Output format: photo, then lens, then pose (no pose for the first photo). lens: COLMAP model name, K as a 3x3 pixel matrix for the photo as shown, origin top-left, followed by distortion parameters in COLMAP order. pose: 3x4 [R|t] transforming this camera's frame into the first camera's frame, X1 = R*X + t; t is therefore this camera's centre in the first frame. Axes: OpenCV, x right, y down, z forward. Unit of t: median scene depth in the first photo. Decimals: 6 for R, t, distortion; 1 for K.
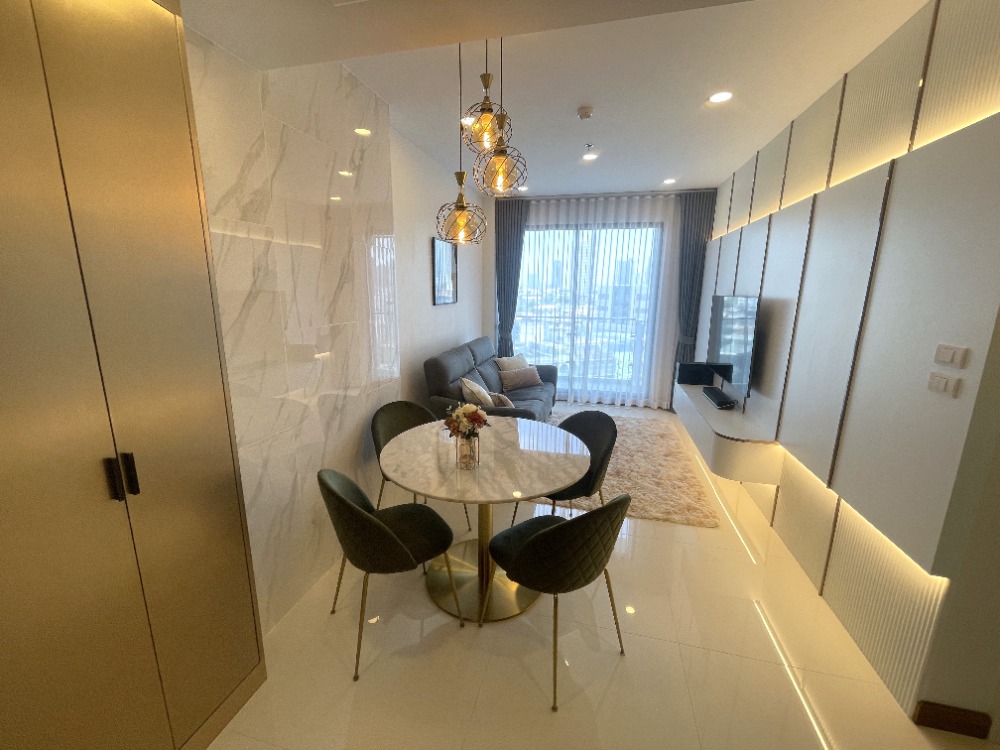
lens RADIAL K [[404.4, 0, 500.0], [0, 404.4, 375.0], [0, 0, 1]] dist [0.000109, 0.000002]
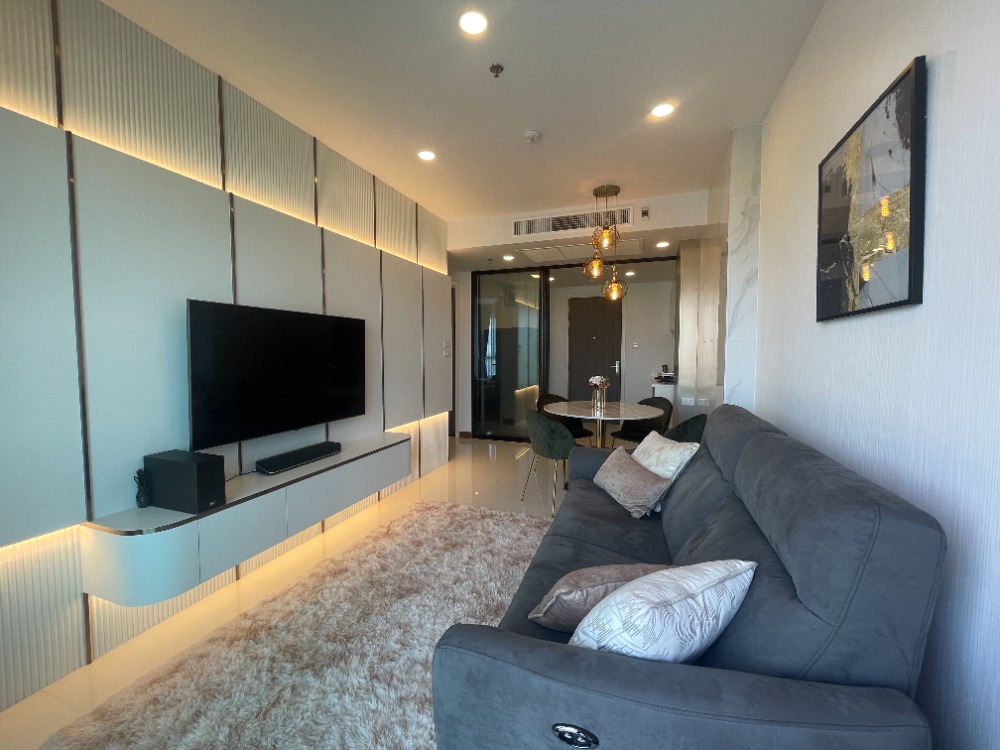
lens RADIAL K [[404.4, 0, 500.0], [0, 404.4, 375.0], [0, 0, 1]] dist [0.000109, 0.000002]
pose [[-0.995628, -0.006968, 0.093146, 0.127471], [0.017121, 0.966706, 0.255316, -0.239468], [-0.091824, 0.255794, -0.962360, 1.509525]]
